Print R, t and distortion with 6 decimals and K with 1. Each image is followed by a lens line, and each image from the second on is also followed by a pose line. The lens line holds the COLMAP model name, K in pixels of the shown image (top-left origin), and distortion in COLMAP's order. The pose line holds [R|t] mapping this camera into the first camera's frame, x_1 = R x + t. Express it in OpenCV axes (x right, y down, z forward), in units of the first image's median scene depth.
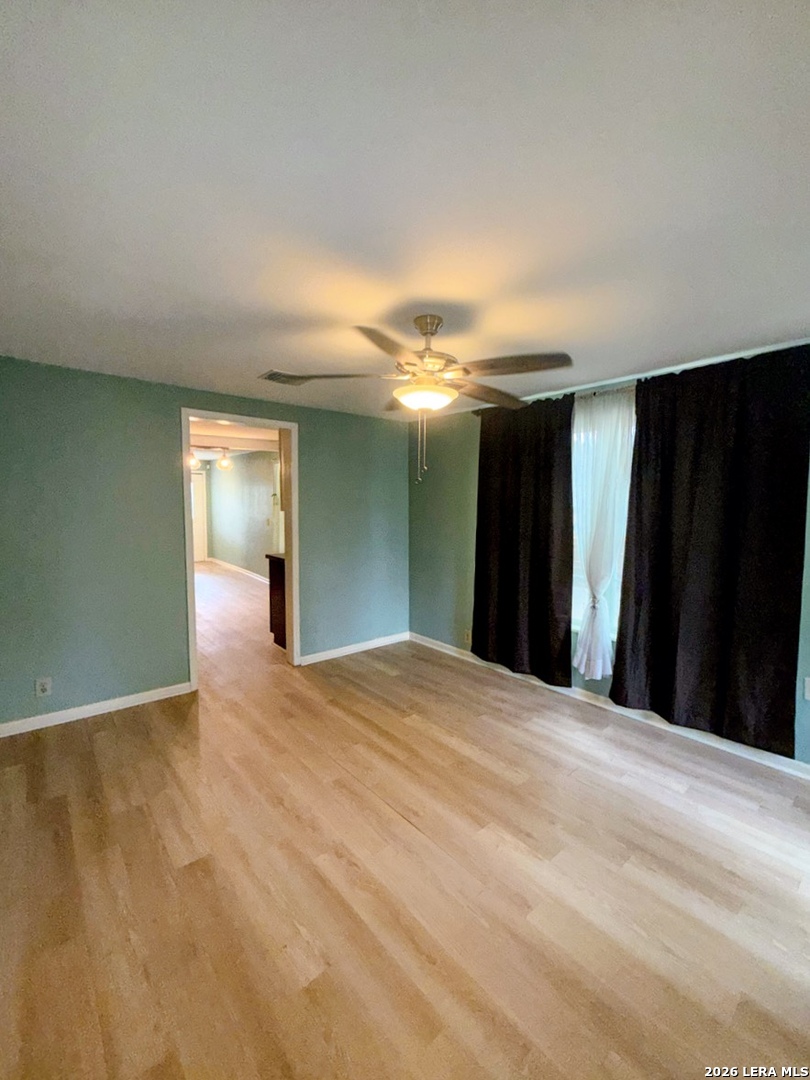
lens RADIAL K [[430.4, 0, 402.6], [0, 430.4, 538.6], [0, 0, 1]] dist [-0.001184, -0.000645]
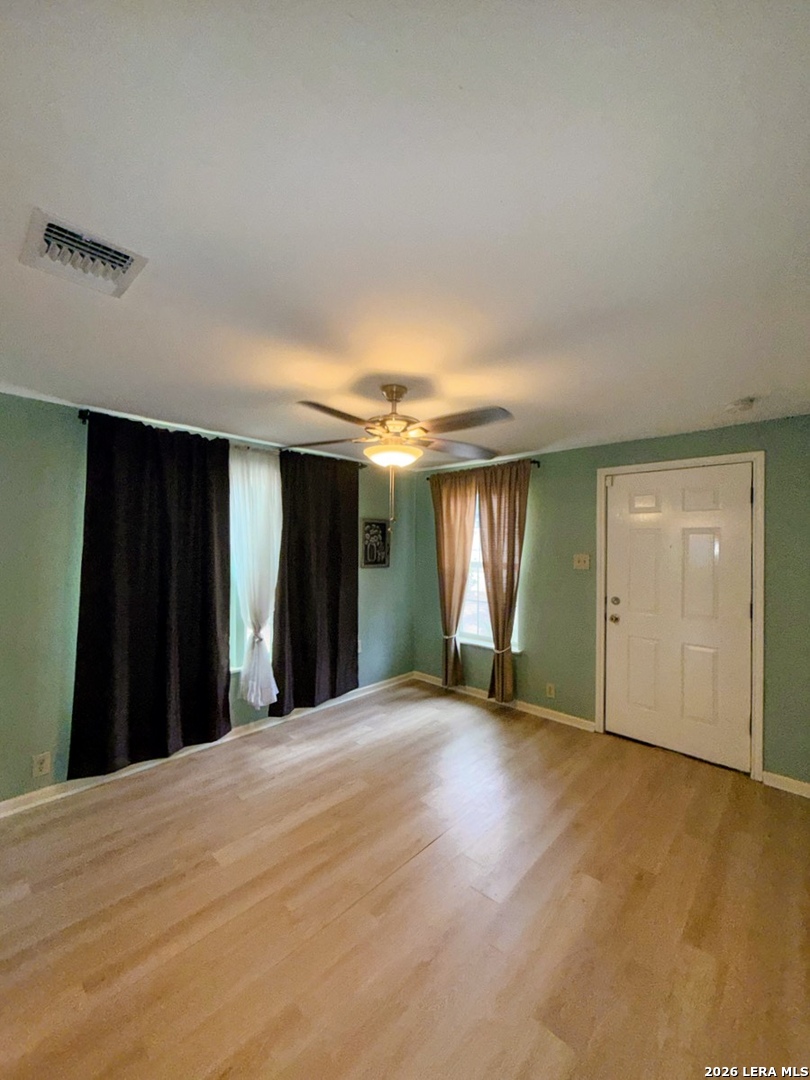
lens RADIAL K [[430.4, 0, 402.6], [0, 430.4, 538.6], [0, 0, 1]] dist [-0.001184, -0.000645]
pose [[-0.089043, 0.004696, 0.996017, -0.745644], [0.074695, 0.997204, 0.001976, -0.081304], [-0.993223, 0.074574, -0.089144, 0.777777]]
